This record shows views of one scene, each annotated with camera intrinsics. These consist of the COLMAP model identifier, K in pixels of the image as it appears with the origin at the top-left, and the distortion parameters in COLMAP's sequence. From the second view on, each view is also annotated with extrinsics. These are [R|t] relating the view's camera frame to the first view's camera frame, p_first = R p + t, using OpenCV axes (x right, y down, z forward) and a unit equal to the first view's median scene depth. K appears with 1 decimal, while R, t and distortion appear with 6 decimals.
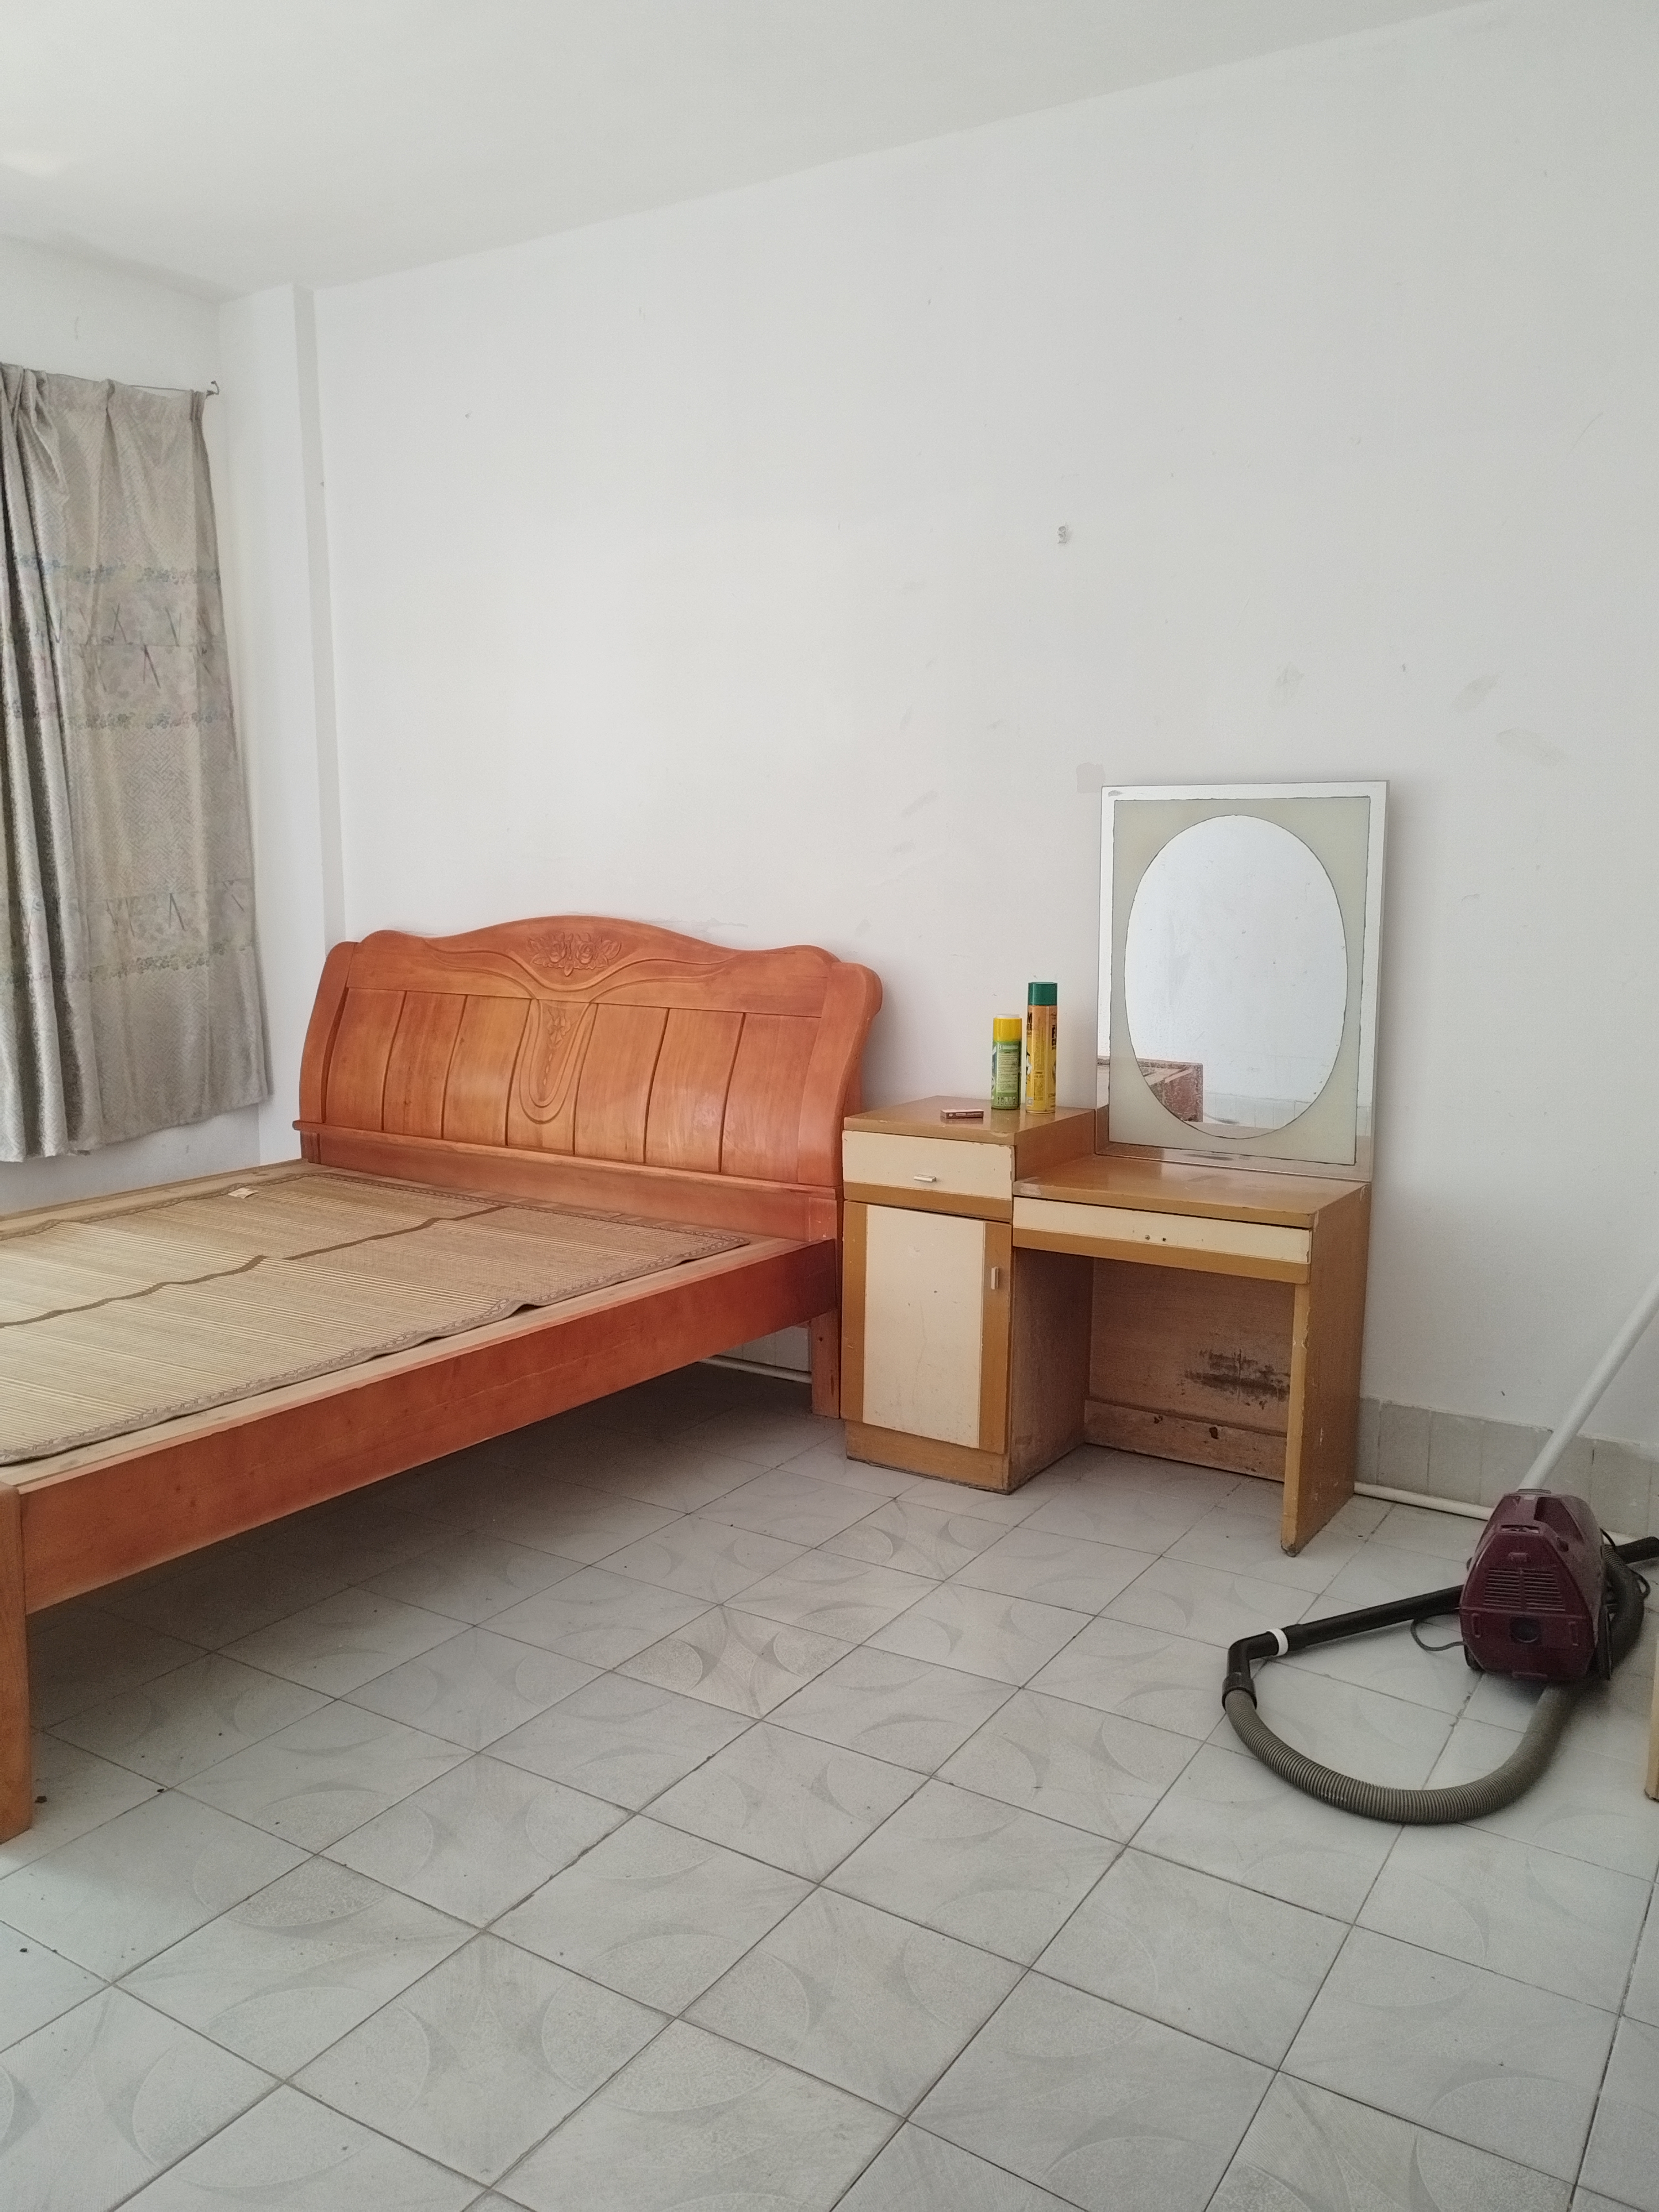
lens RADIAL K [[1696.3, 0, 835.8], [0, 1696.3, 1104.1], [0, 0, 1]] dist [0.016614, 0.040430]
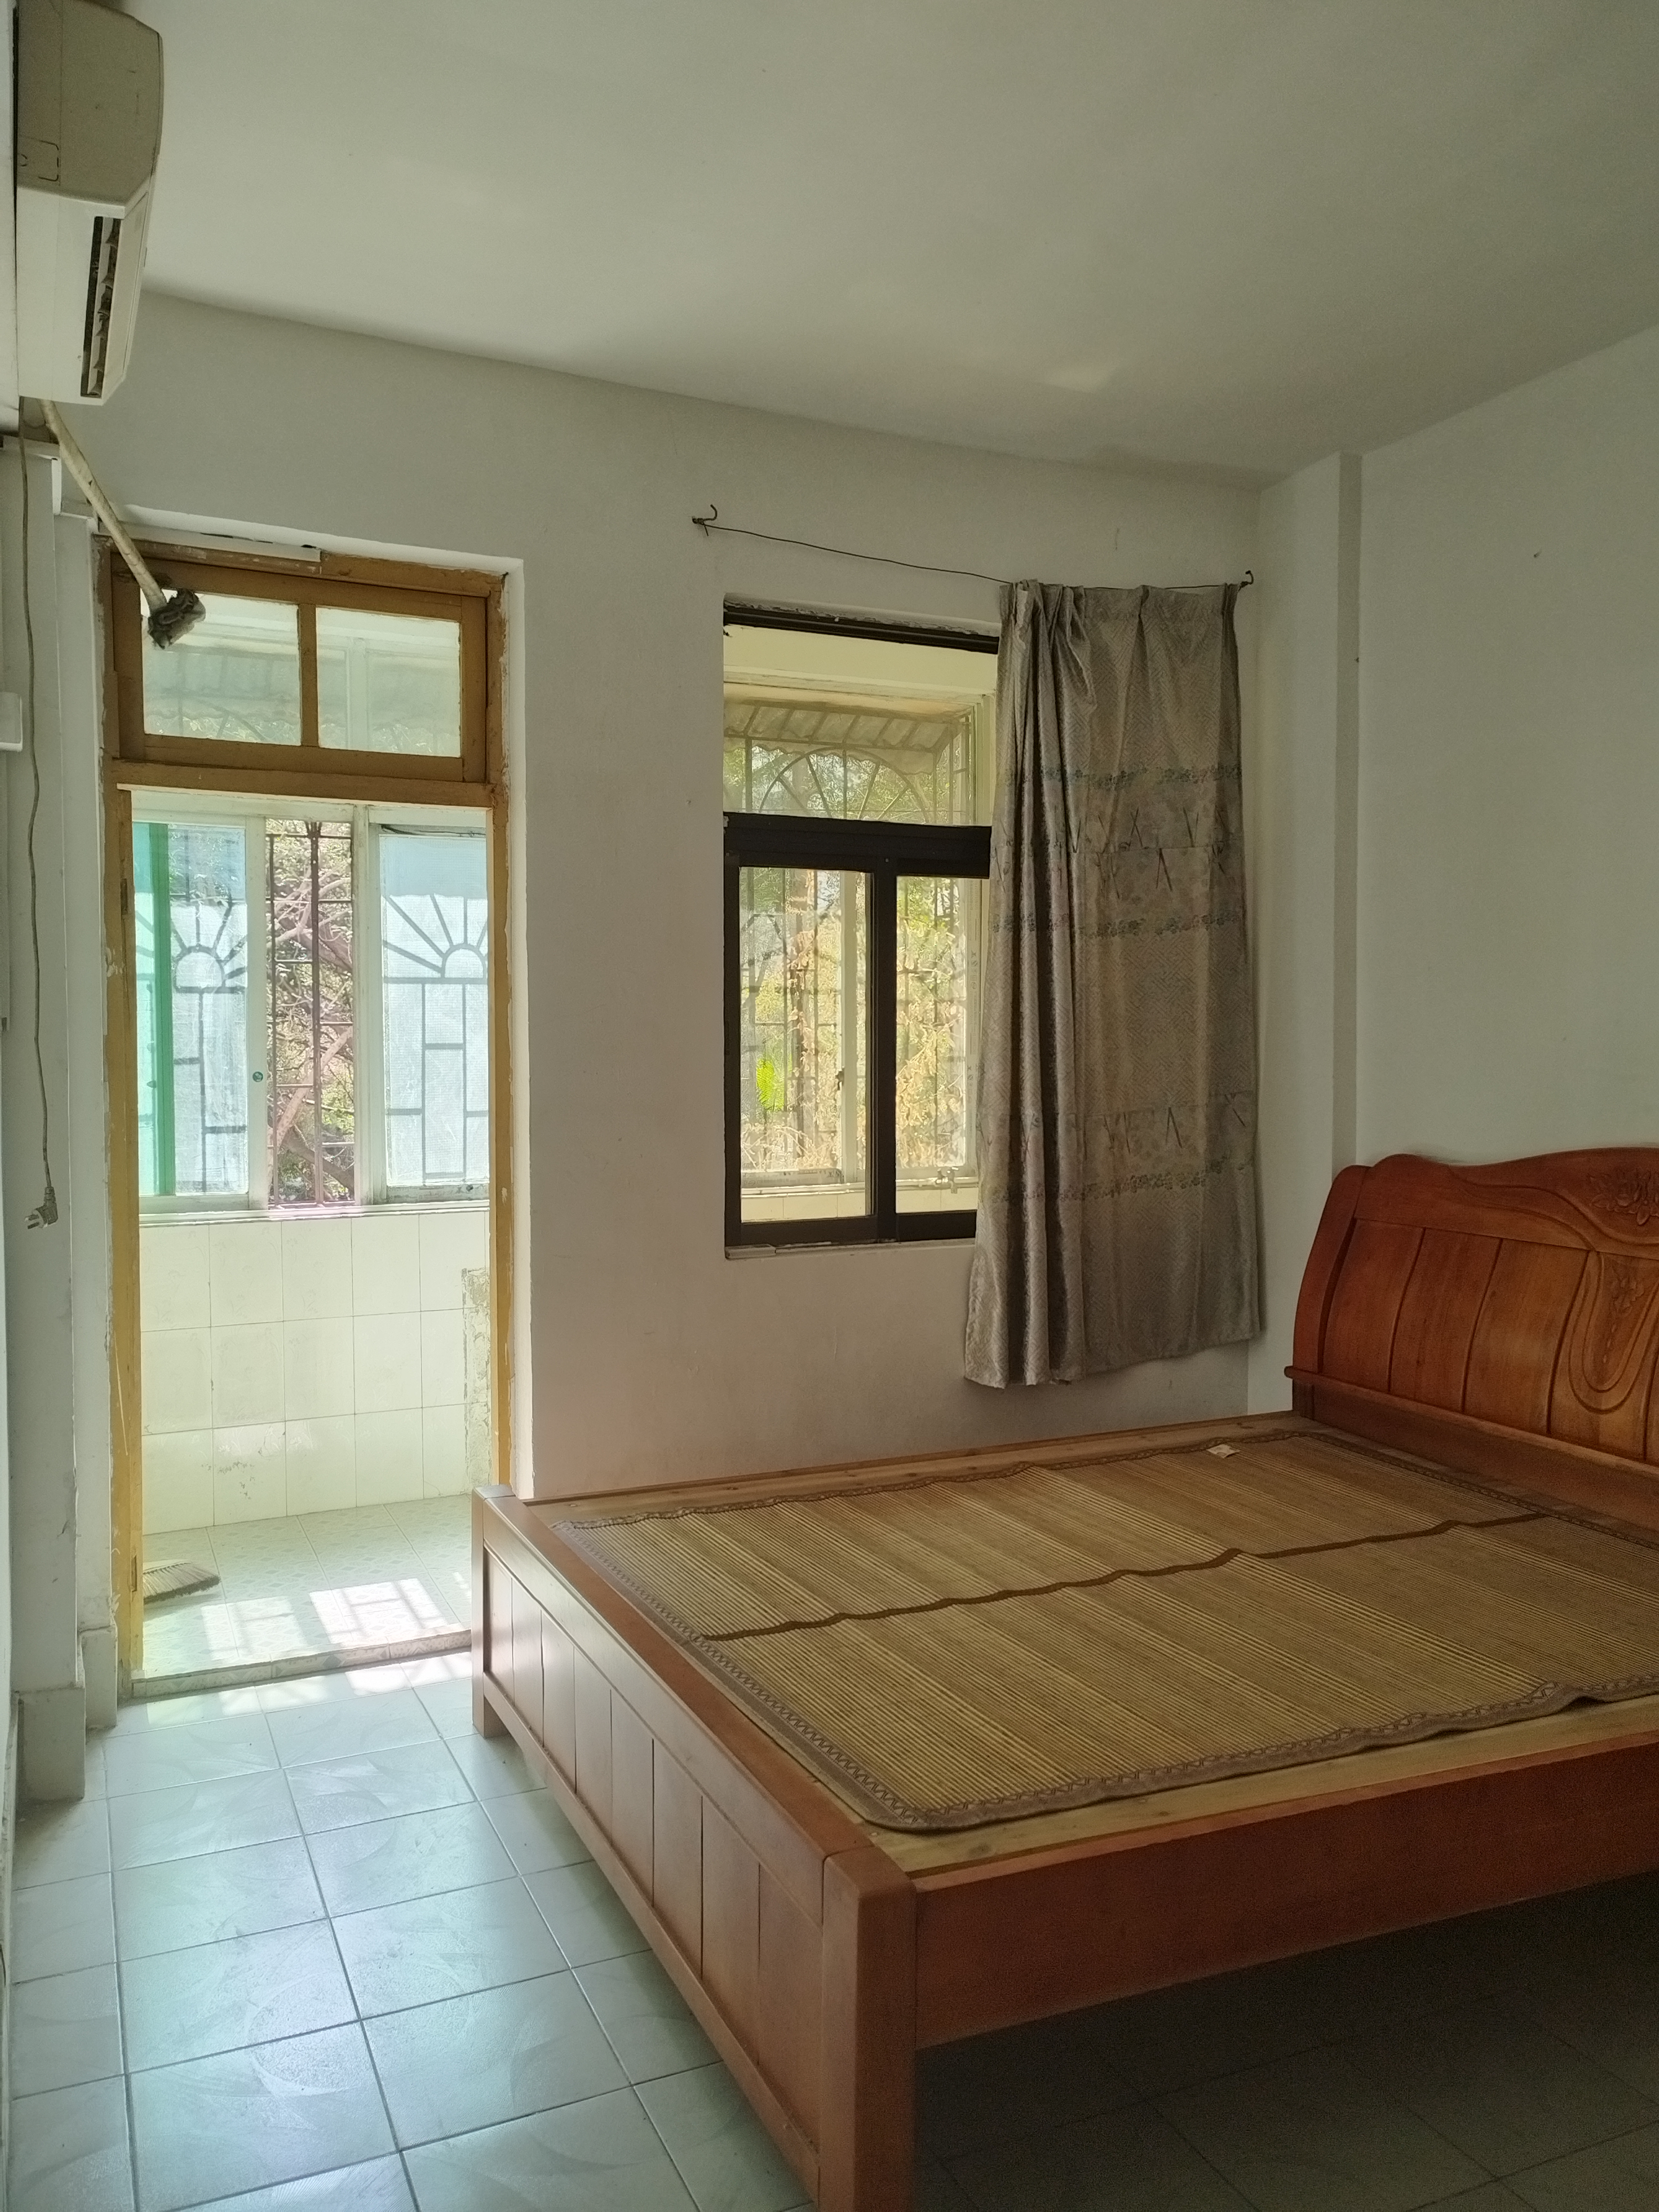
lens RADIAL K [[1696.3, 0, 826.7], [0, 1696.3, 1107.6], [0, 0, 1]] dist [0.016614, 0.040430]
pose [[0.835010, 0.016053, -0.550001, -0.039294], [-0.075040, 0.993558, -0.084927, -0.033182], [0.545094, 0.112186, 0.830835, 0.136656]]
